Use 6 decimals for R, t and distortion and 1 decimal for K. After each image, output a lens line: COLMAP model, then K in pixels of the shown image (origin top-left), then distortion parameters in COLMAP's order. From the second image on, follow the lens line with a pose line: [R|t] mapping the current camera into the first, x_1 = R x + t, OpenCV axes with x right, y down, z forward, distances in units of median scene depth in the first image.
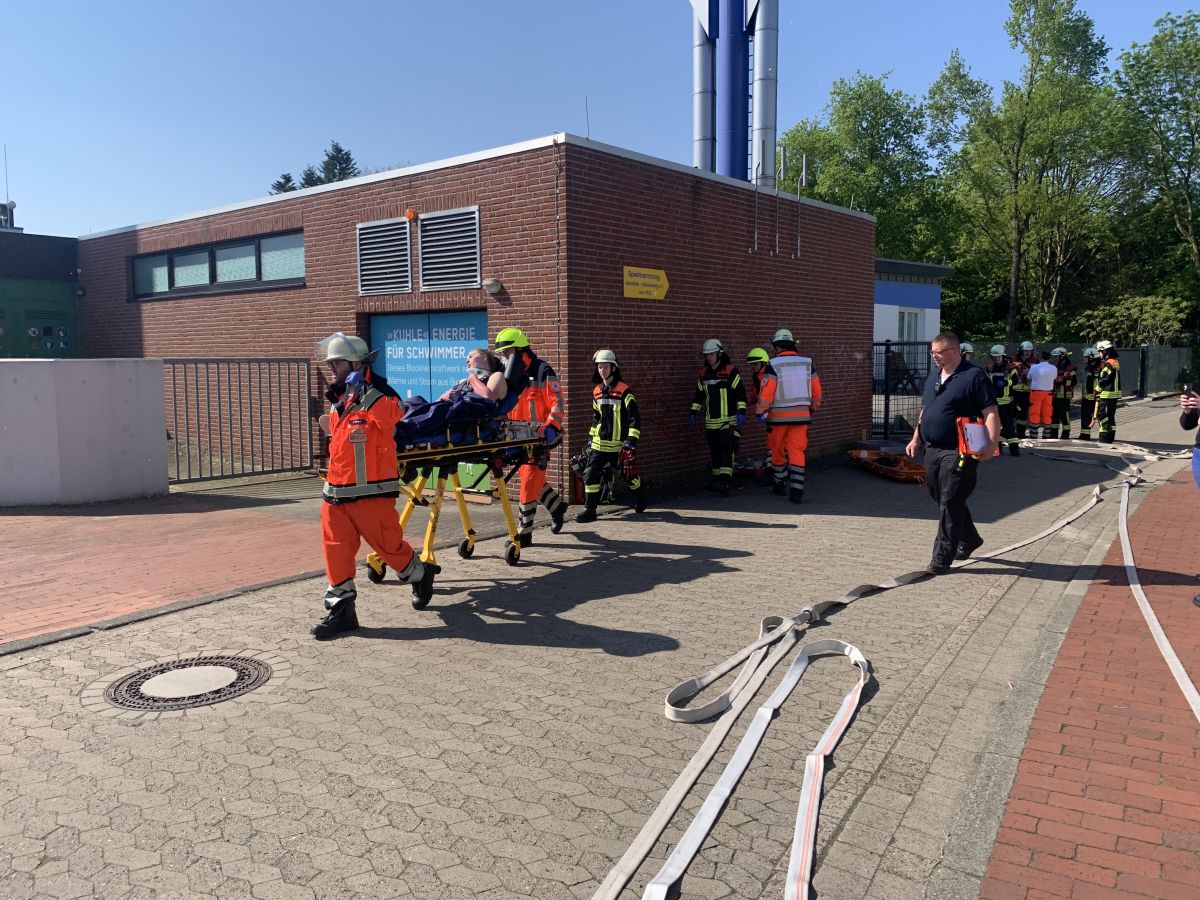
lens RADIAL K [[915.0, 0, 565.9], [0, 915.0, 449.6], [0, 0, 1]] dist [-0.000574, 0.004786]
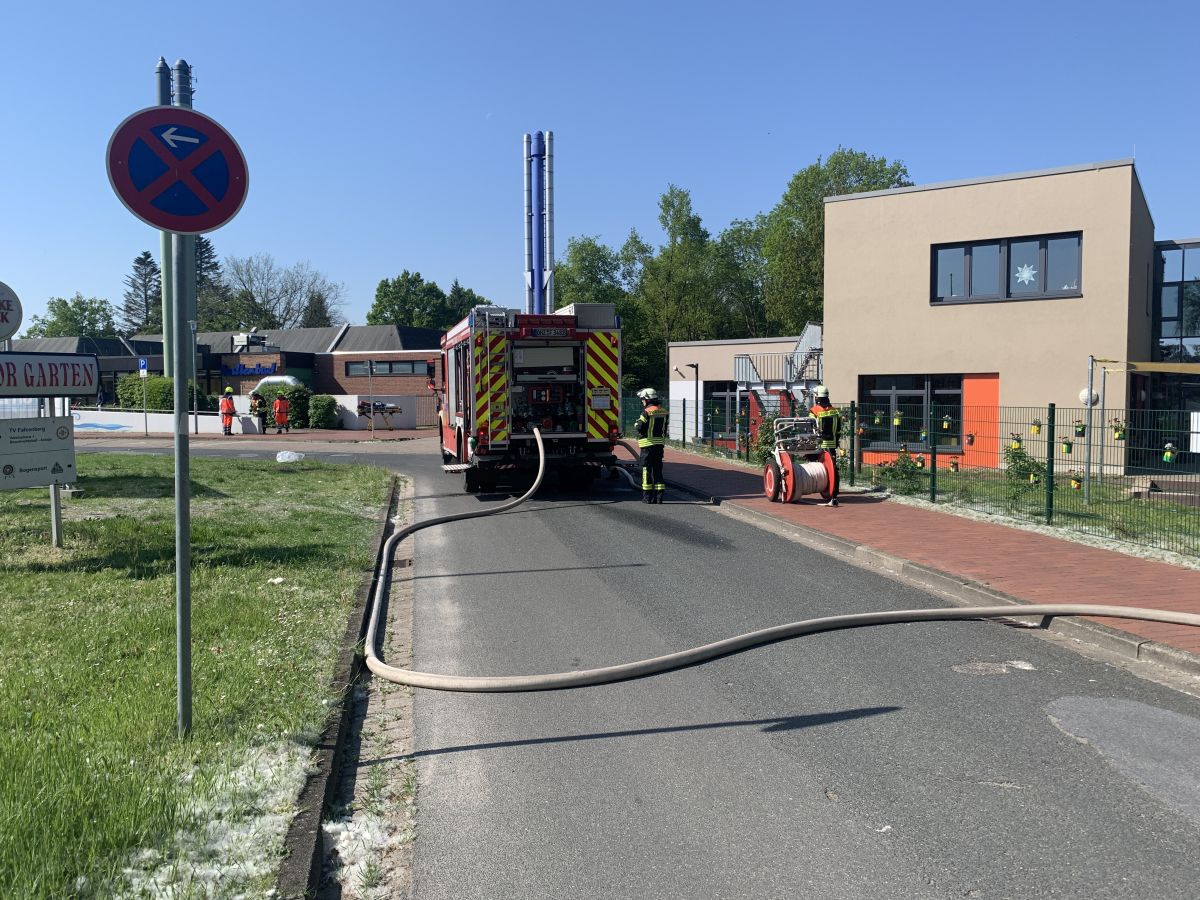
lens RADIAL K [[915.0, 0, 565.9], [0, 915.0, 449.6], [0, 0, 1]] dist [-0.000574, 0.004786]
pose [[0.962076, -0.014041, 0.272421, -0.204834], [0.026911, 0.998688, -0.043562, 0.075807], [-0.271452, 0.049241, 0.961192, -0.690052]]
